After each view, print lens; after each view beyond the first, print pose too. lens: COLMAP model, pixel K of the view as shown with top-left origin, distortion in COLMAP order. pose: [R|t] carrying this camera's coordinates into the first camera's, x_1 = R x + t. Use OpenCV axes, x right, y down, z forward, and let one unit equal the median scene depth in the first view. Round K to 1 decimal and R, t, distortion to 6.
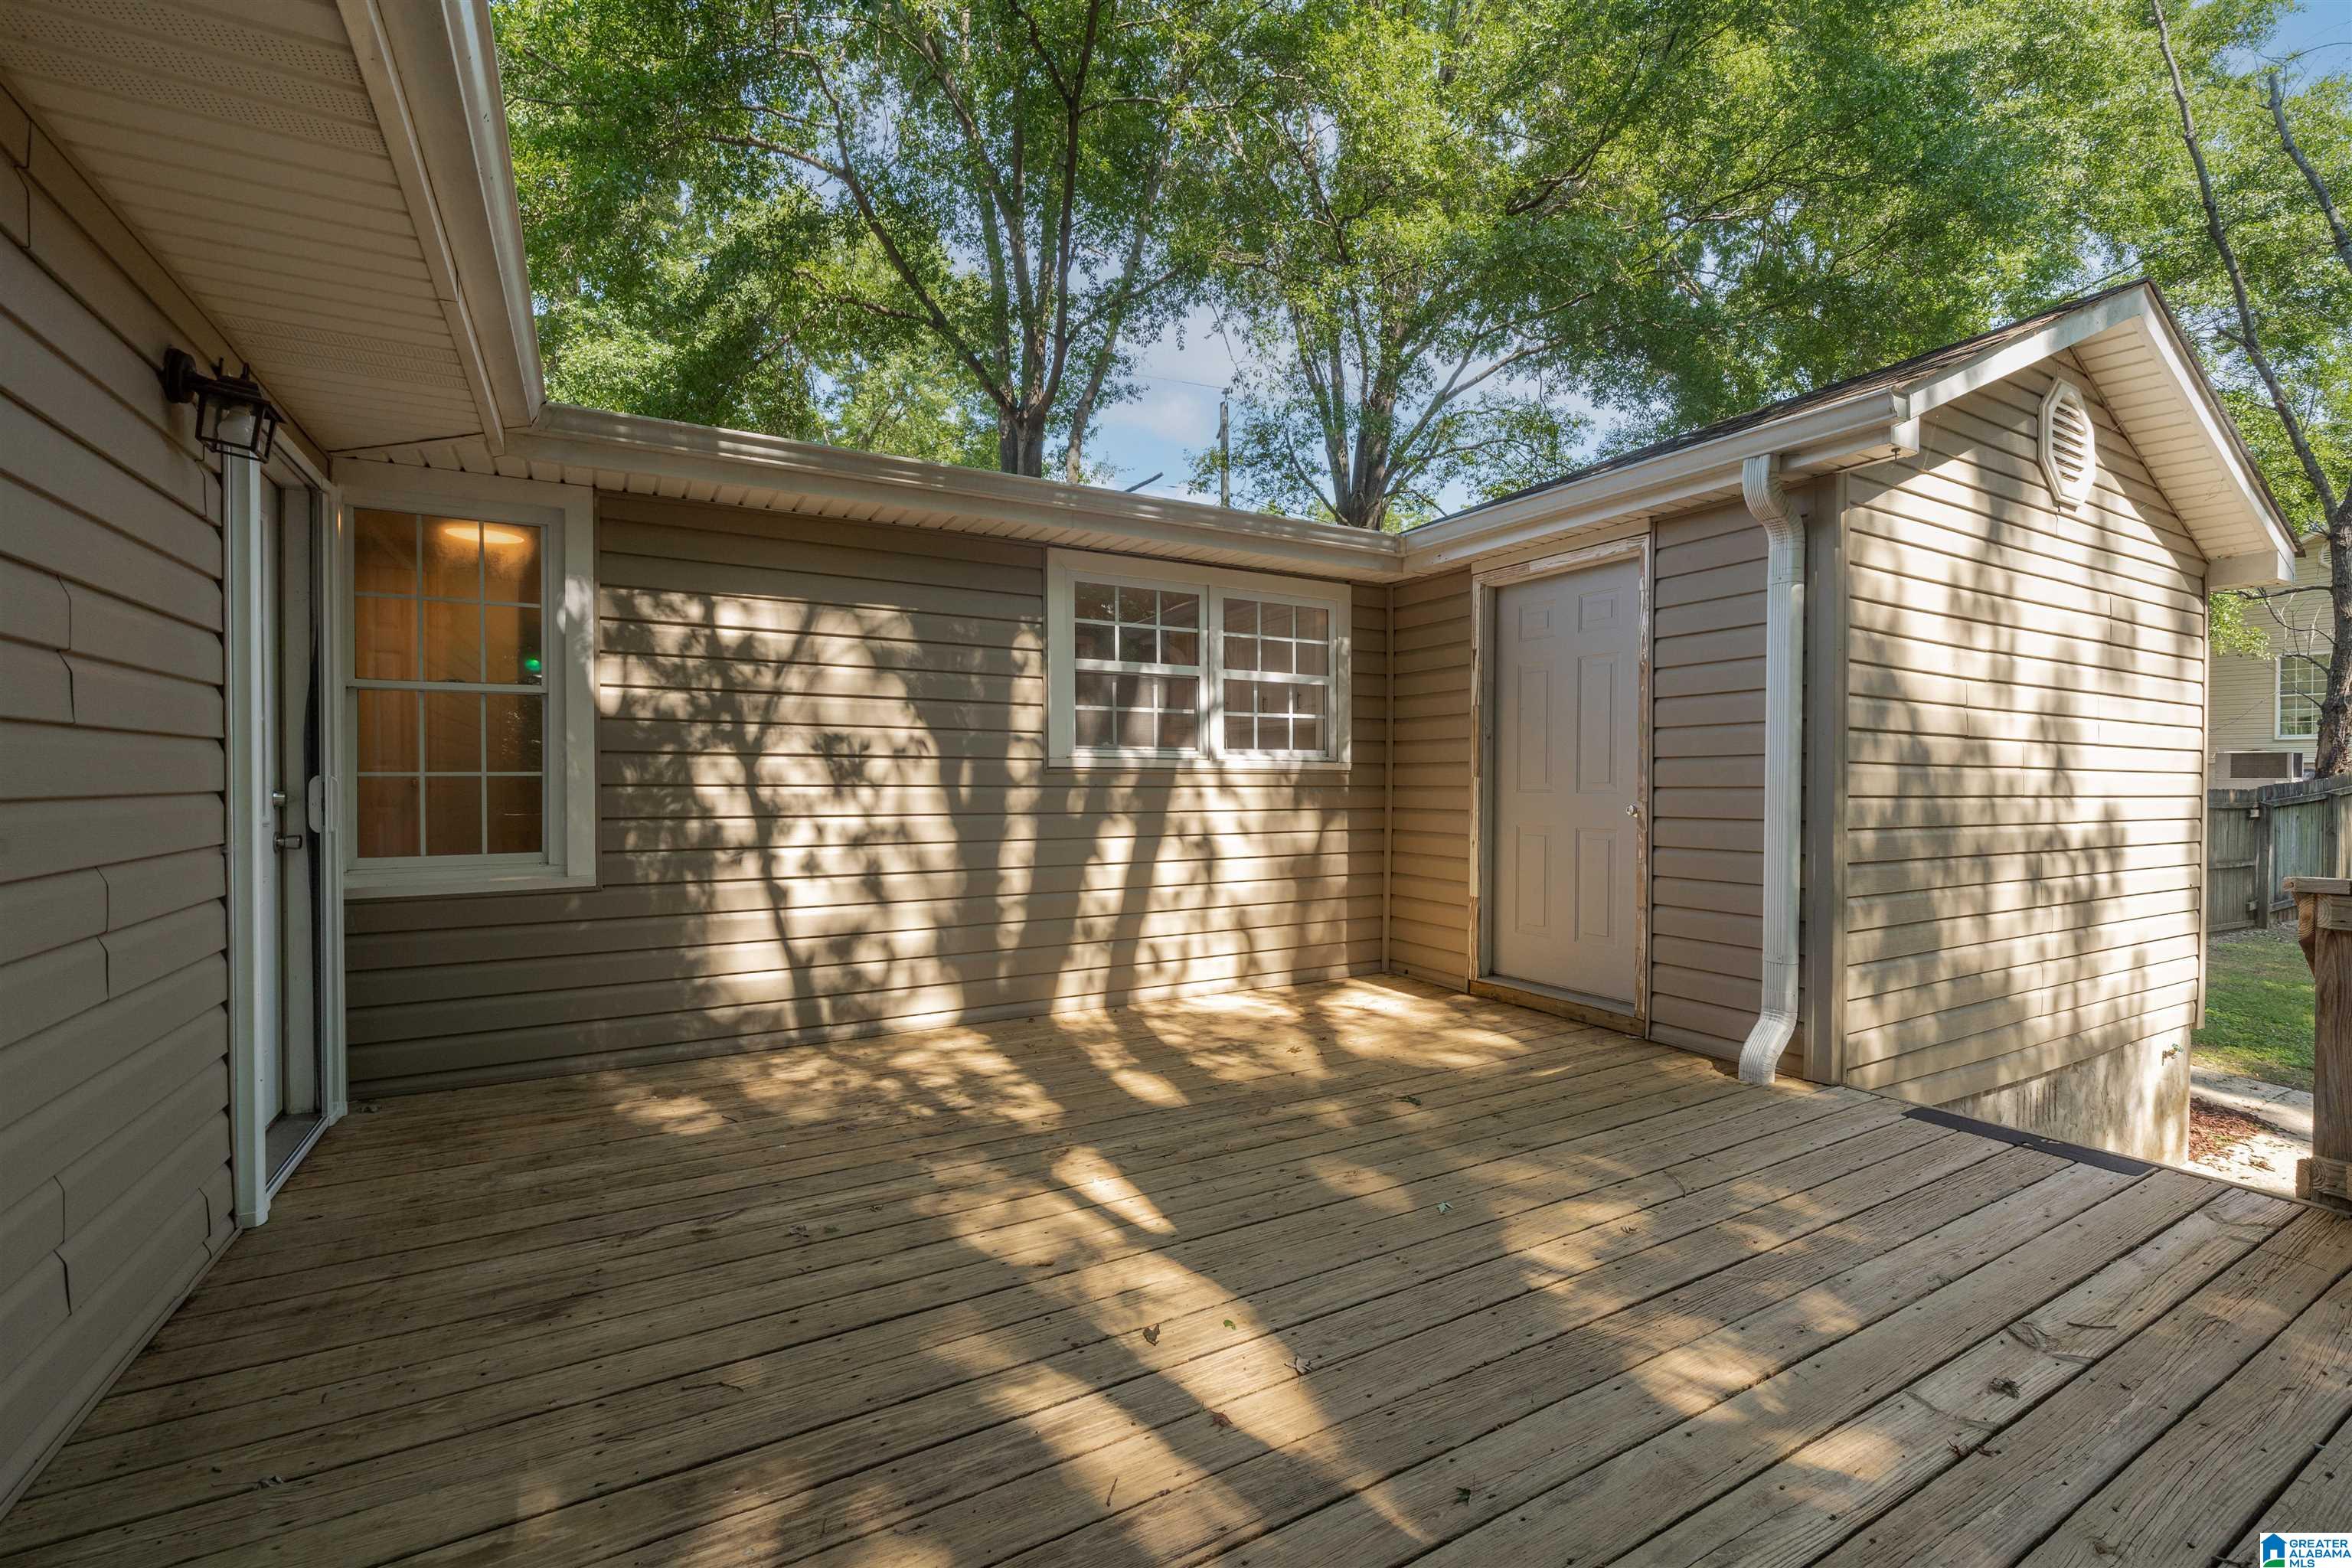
lens RADIAL K [[1000.6, 0, 1189.2], [0, 1000.6, 790.2], [0, 0, 1]] dist [0.001315, 0.000615]
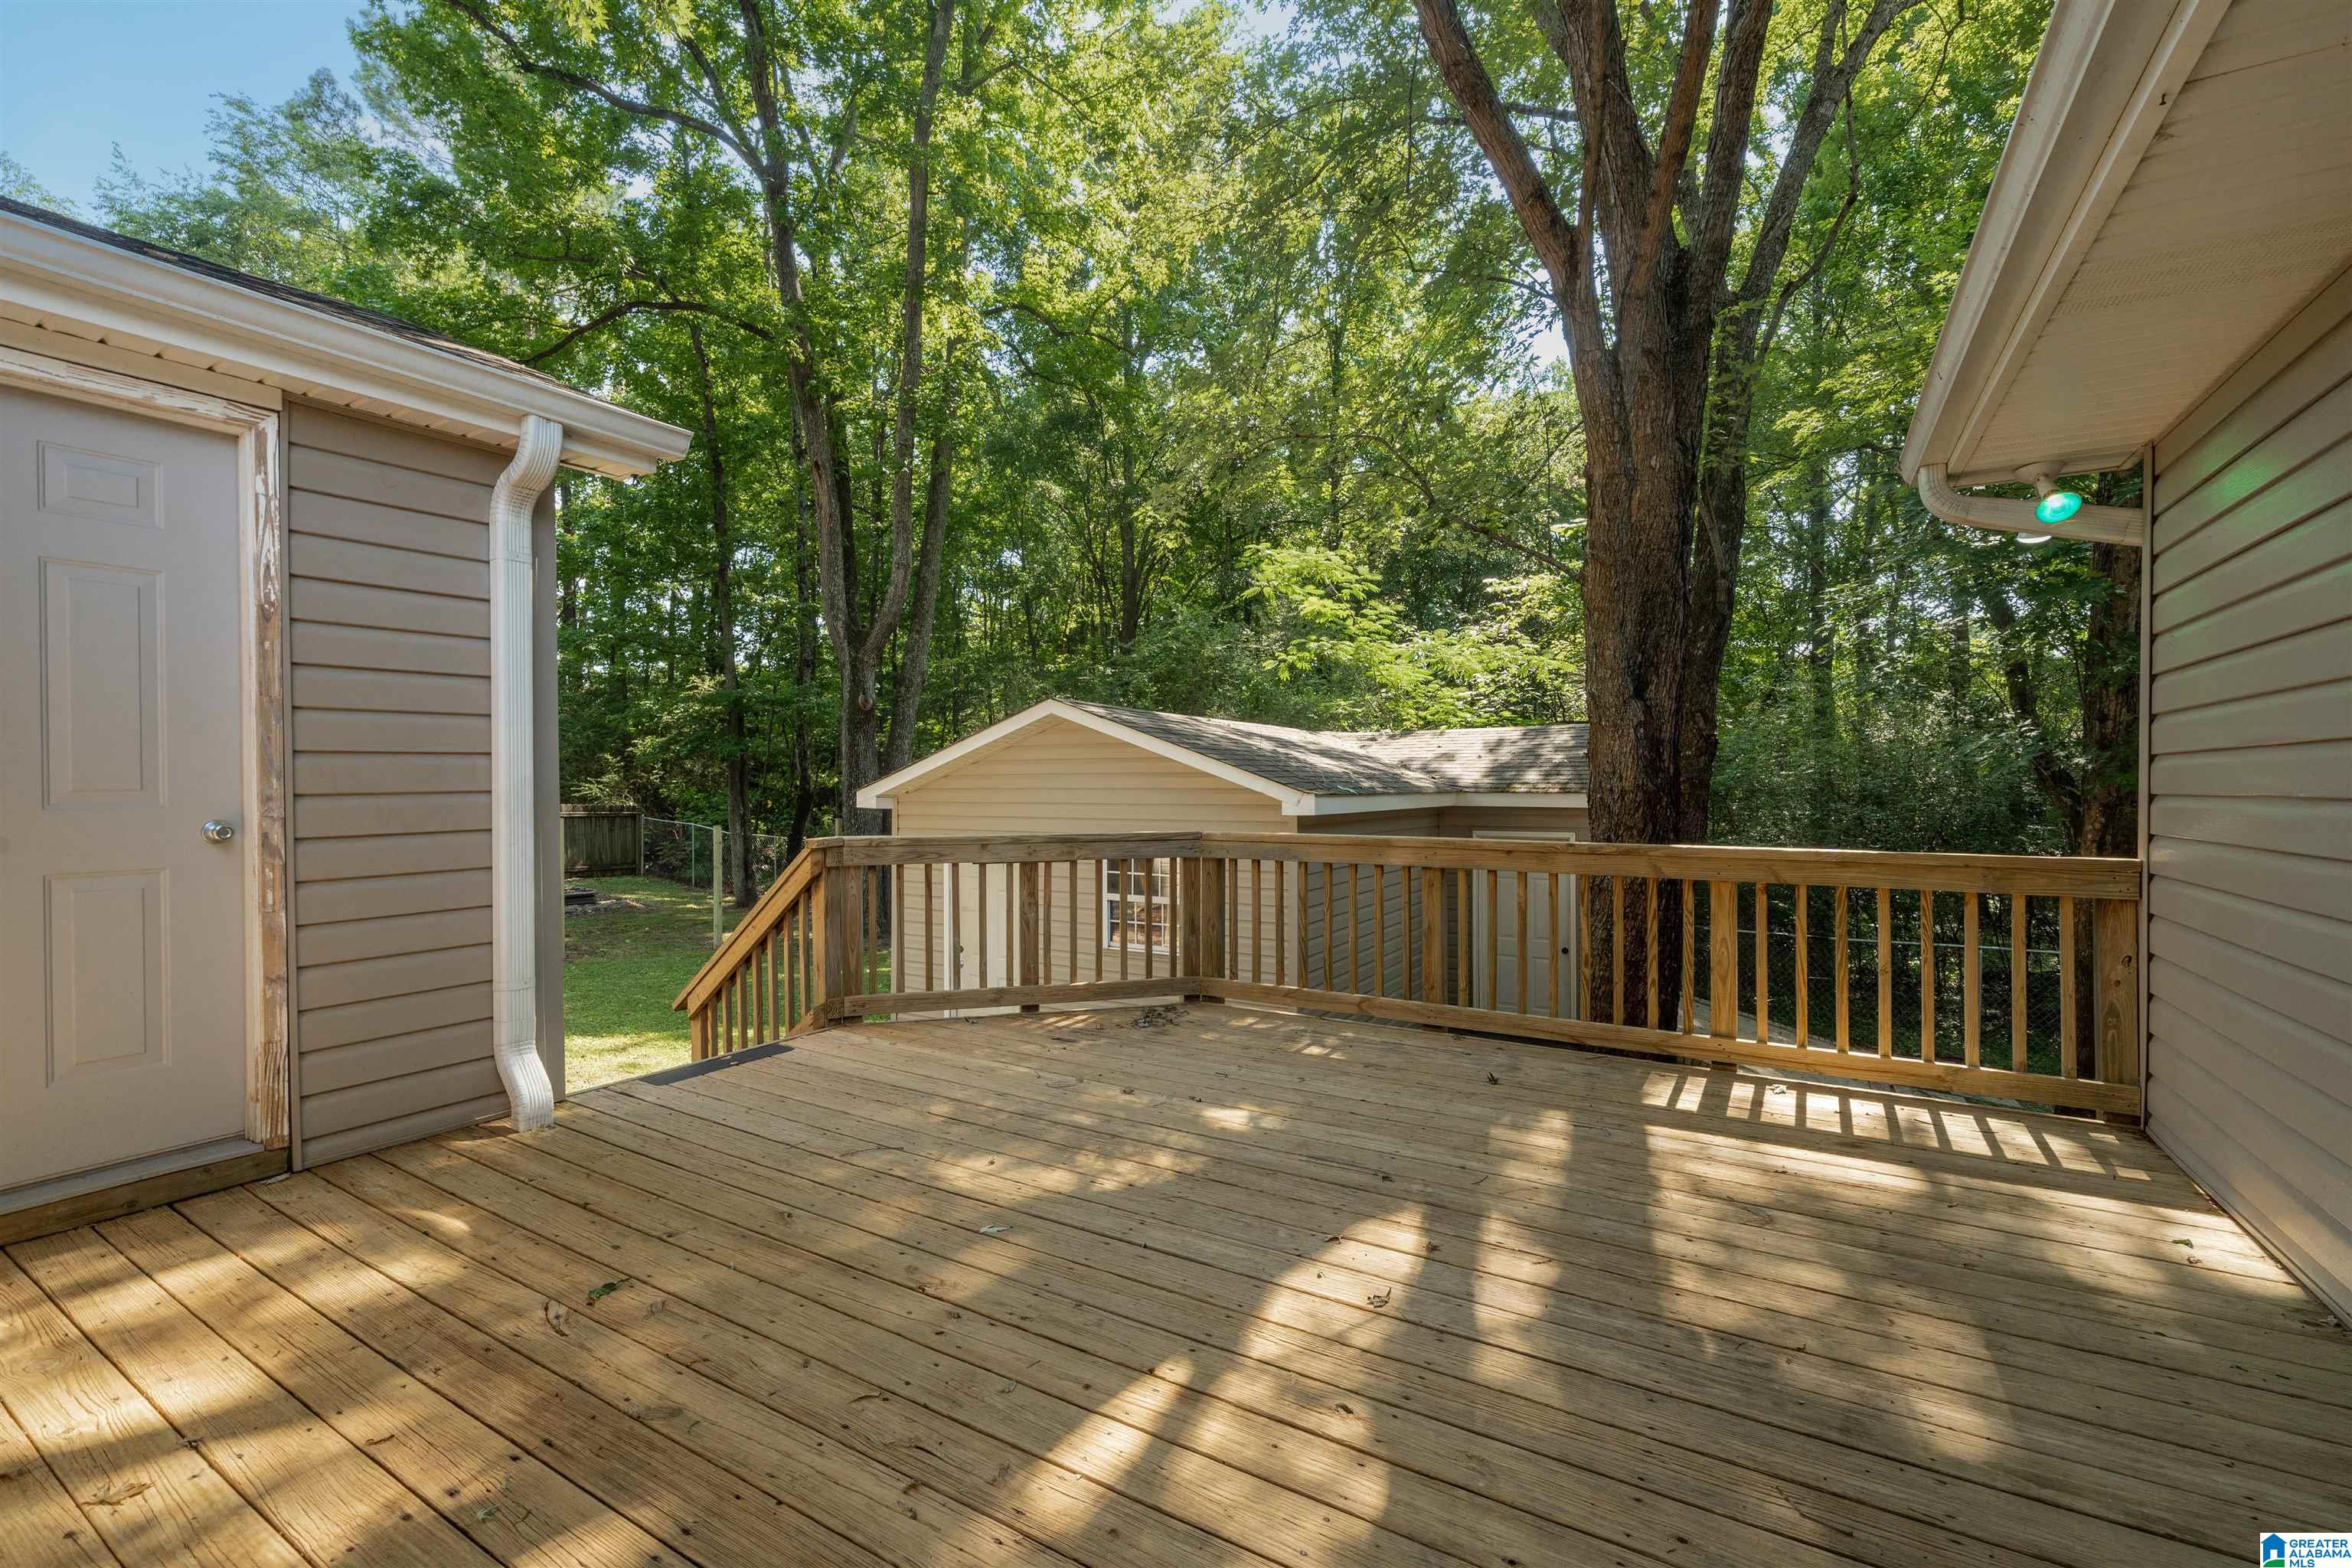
lens RADIAL K [[1000.6, 0, 1183.9], [0, 1000.6, 772.7], [0, 0, 1]] dist [0.001315, 0.000615]
pose [[-0.481044, 0.000681, 0.876696, -0.498889], [0.005661, 0.999981, 0.002330, -0.018835], [-0.876678, 0.006084, -0.481039, 0.953851]]
